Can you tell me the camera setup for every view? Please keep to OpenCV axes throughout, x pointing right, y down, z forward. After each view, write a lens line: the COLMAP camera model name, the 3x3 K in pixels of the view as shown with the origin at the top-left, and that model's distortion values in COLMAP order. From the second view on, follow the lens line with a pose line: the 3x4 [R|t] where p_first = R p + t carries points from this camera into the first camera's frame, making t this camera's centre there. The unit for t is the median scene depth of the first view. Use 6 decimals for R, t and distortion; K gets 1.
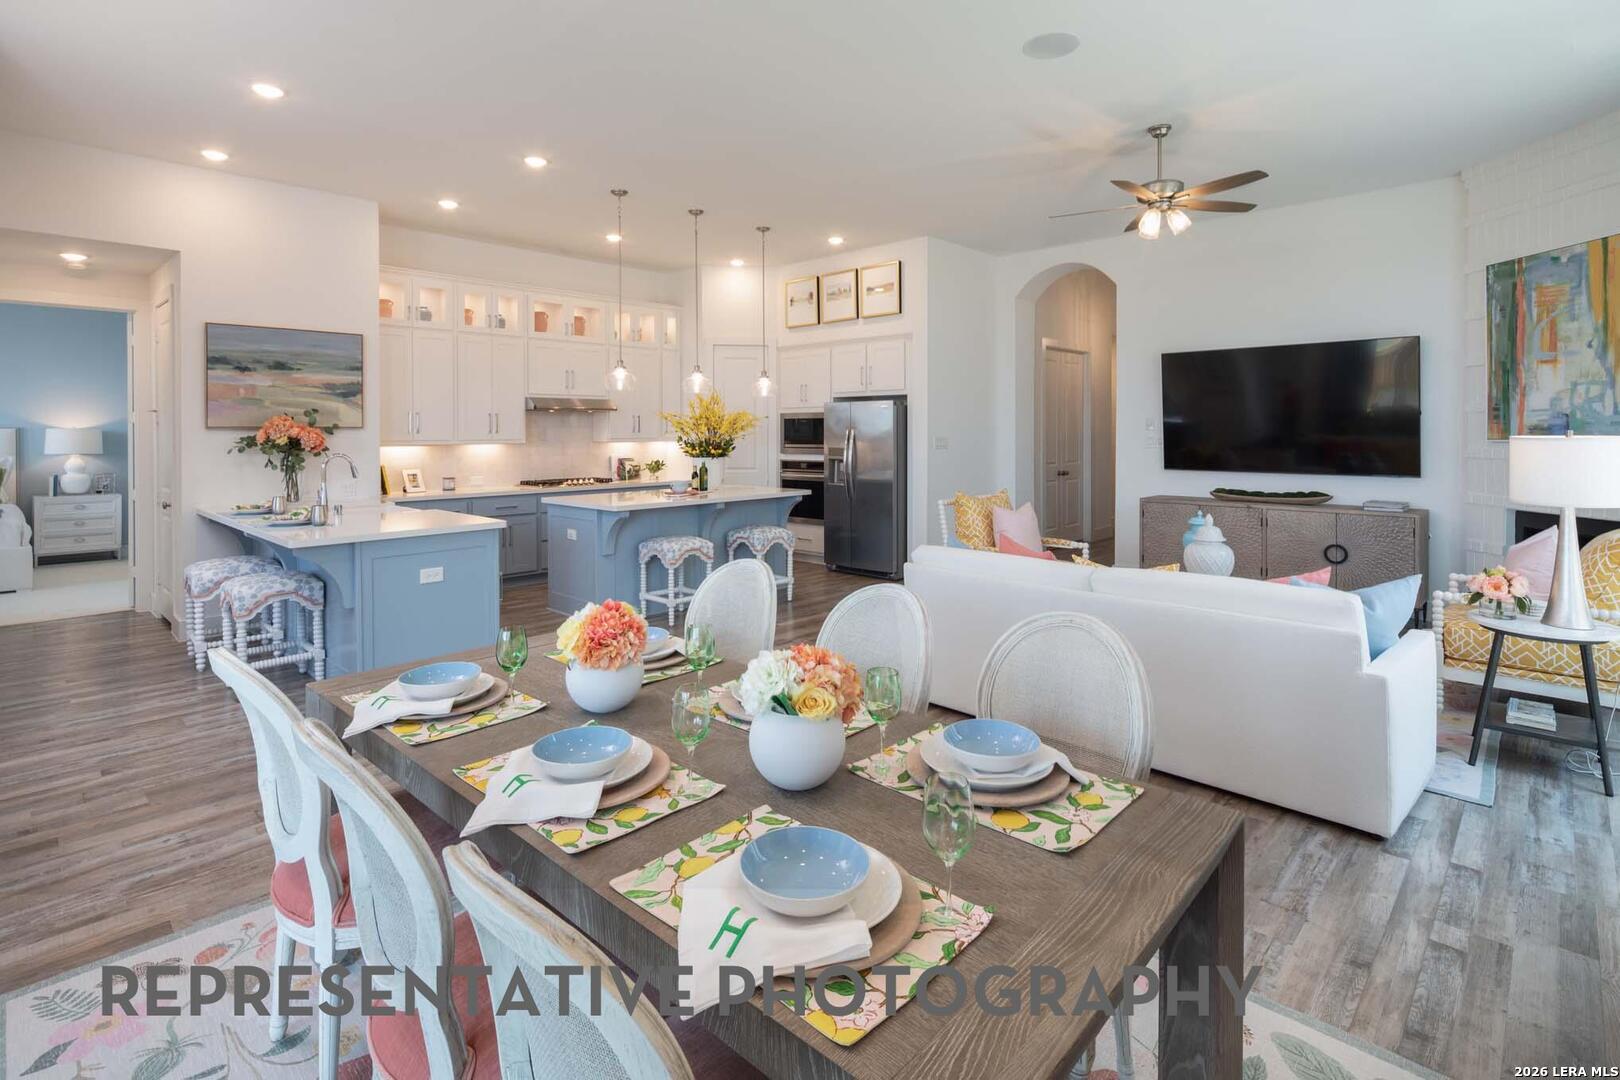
lens RADIAL K [[778.5, 0, 816.8], [0, 778.5, 435.4], [0, 0, 1]] dist [0.010801, -0.006026]
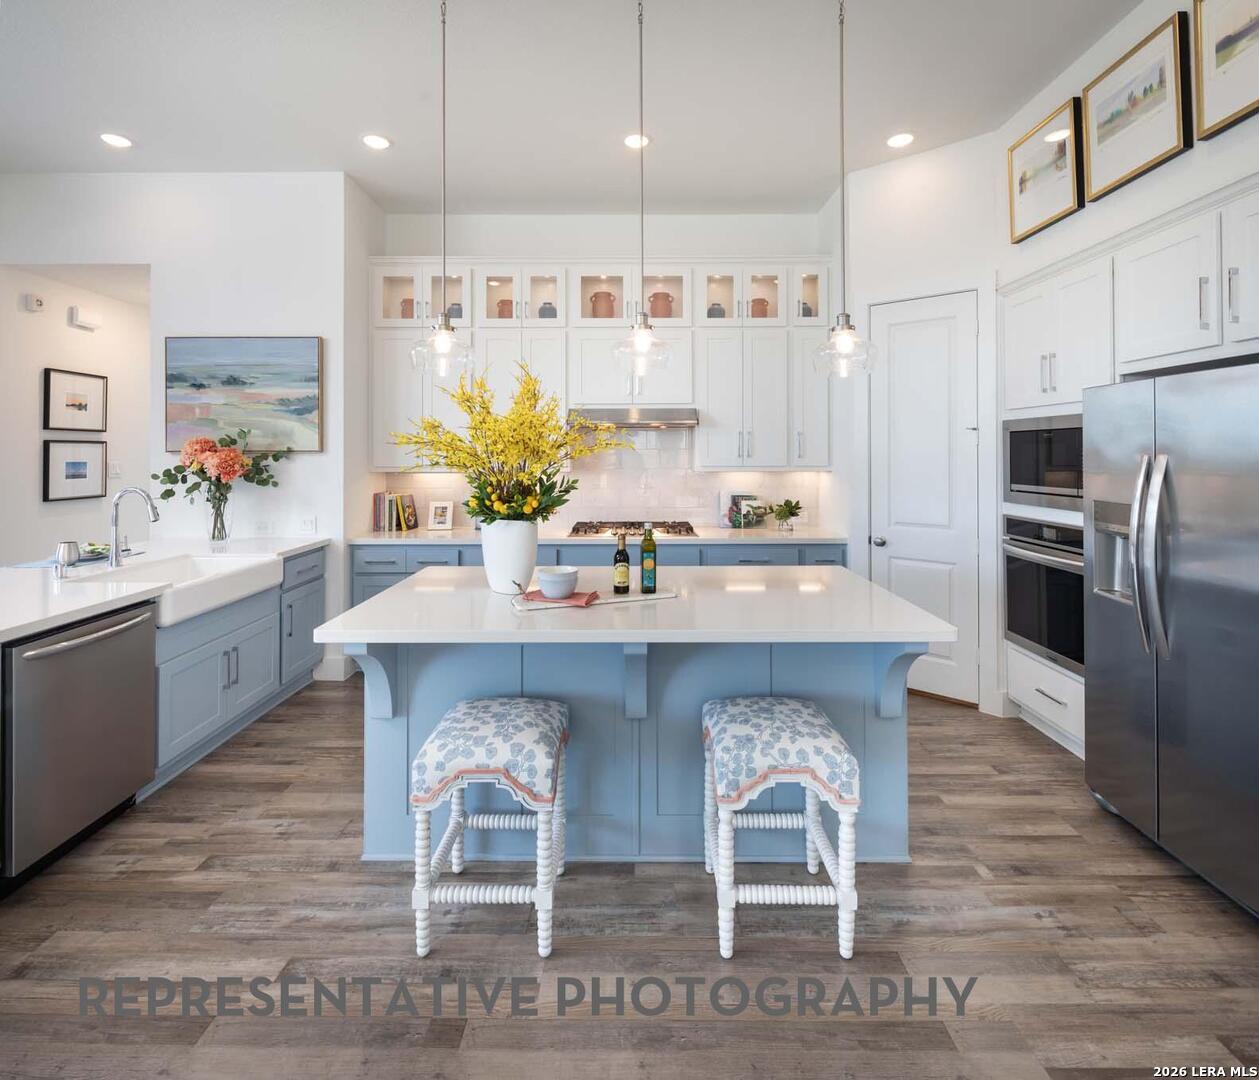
lens RADIAL K [[612.9, 0, 634.4], [0, 612.9, 447.5], [0, 0, 1]] dist [-0.001851, -0.000159]
pose [[0.688360, -0.005400, -0.725349, 0.108229], [-0.003534, 0.999935, -0.010797, -0.008494], [0.725361, 0.009996, 0.688297, 0.826530]]
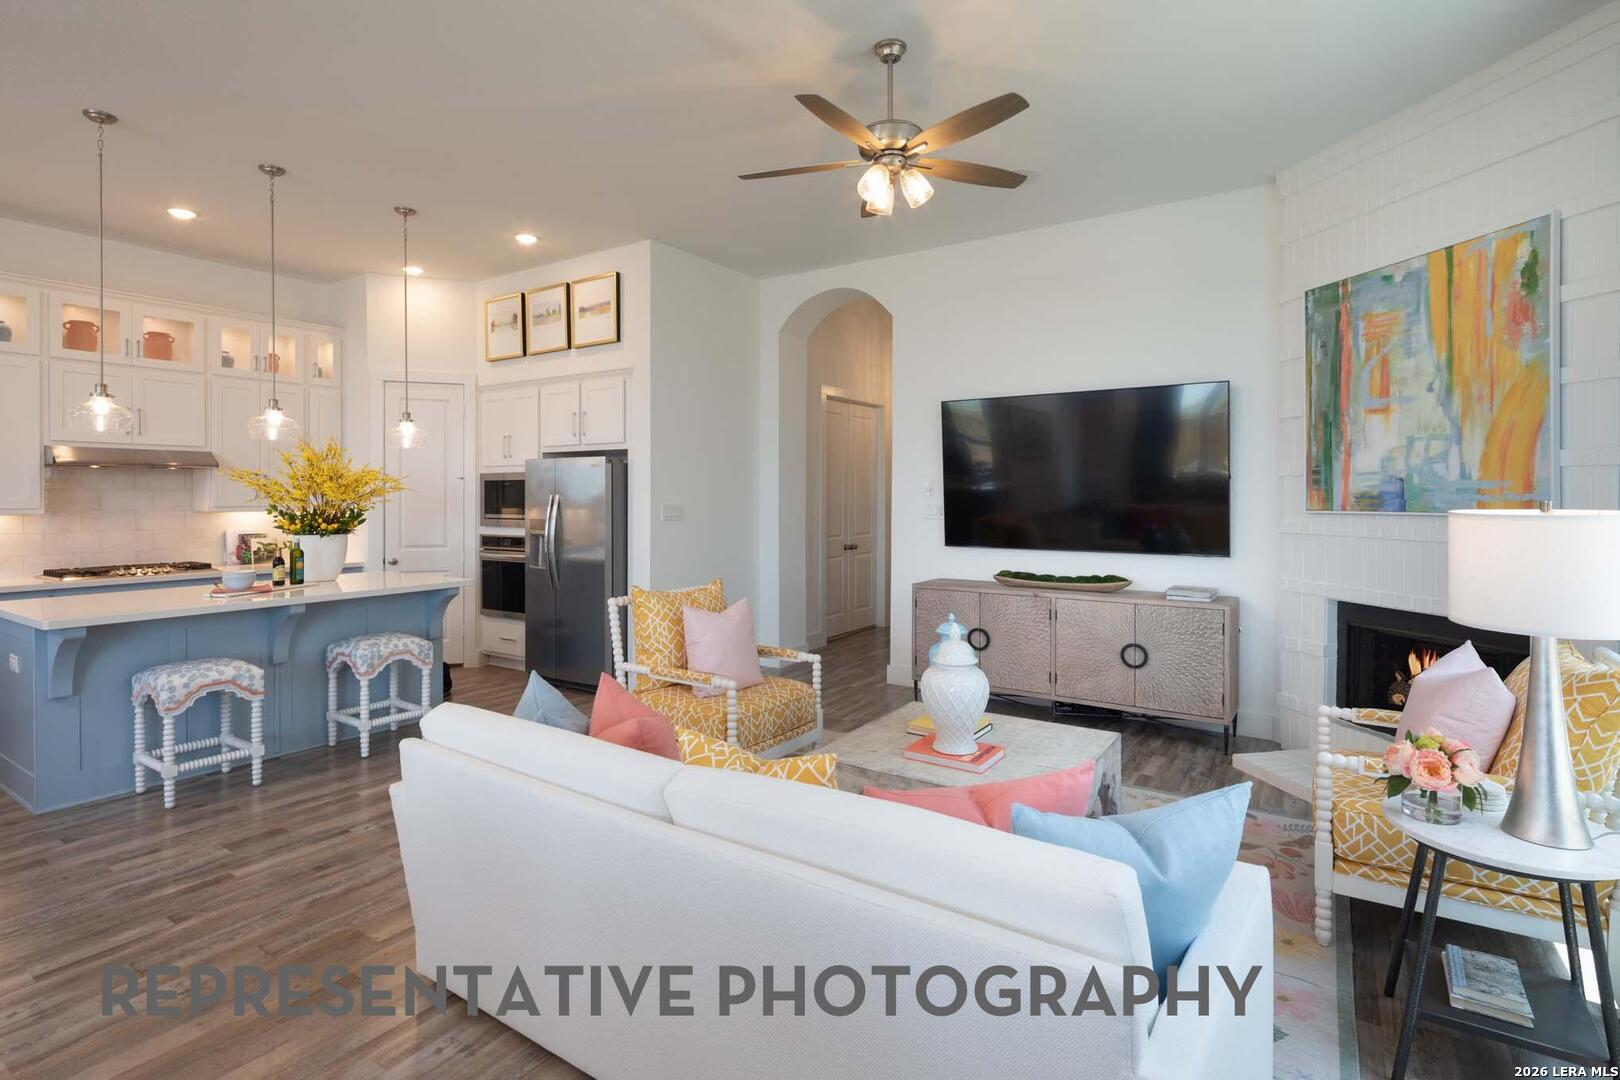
lens RADIAL K [[782.6, 0, 814.2], [0, 782.6, 500.5], [0, 0, 1]] dist [-0.000469, -0.000786]
pose [[0.983802, 0.001743, 0.179248, 0.201412], [-0.001752, 0.999998, -0.000106, -0.003329], [-0.179248, -0.000210, 0.983804, 0.277211]]
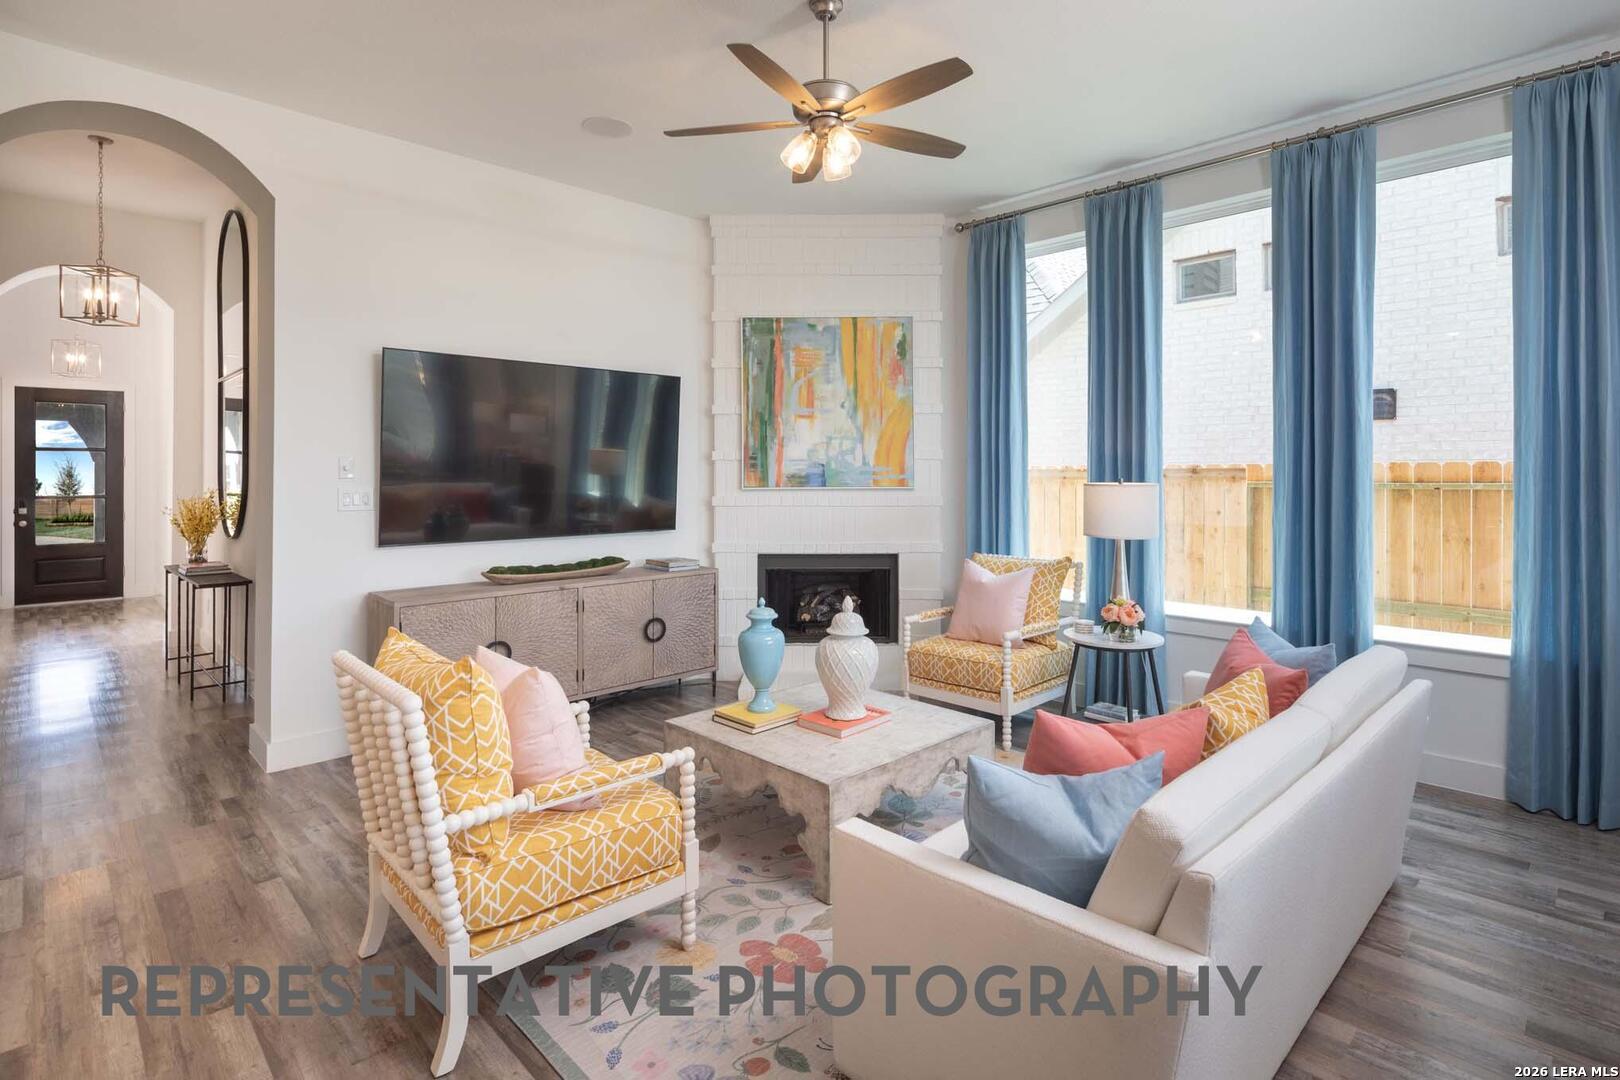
lens RADIAL K [[793.3, 0, 811.9], [0, 793.3, 467.5], [0, 0, 1]] dist [0.001731, 0.000062]
pose [[0.039989, 0.015037, 0.999087, -0.157020], [0.007366, 0.999855, -0.015344, -0.003872], [-0.999173, 0.007973, 0.039872, 0.781623]]
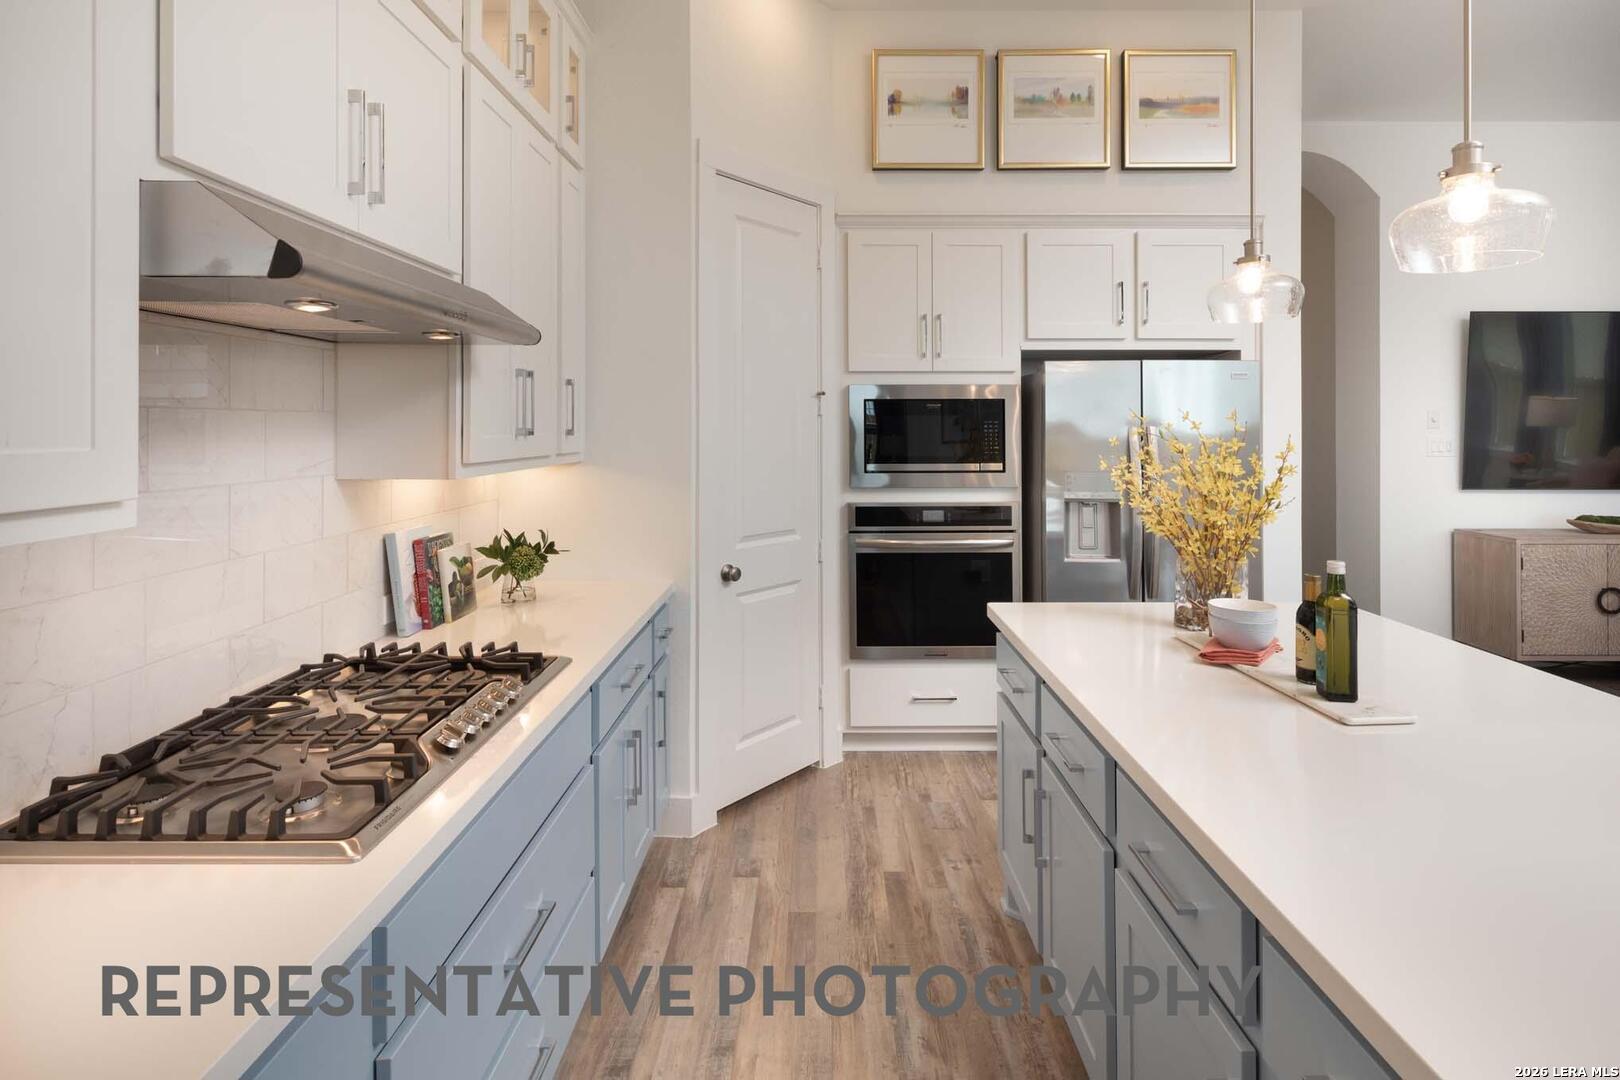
lens RADIAL K [[795.7, 0, 809.7], [0, 795.7, 420.2], [0, 0, 1]] dist [-0.013559, -0.000284]
pose [[0.735287, 0.006153, 0.677728, -0.486591], [0.000710, 0.999951, -0.009849, -0.009184], [-0.677755, 0.007723, 0.735247, 1.057784]]
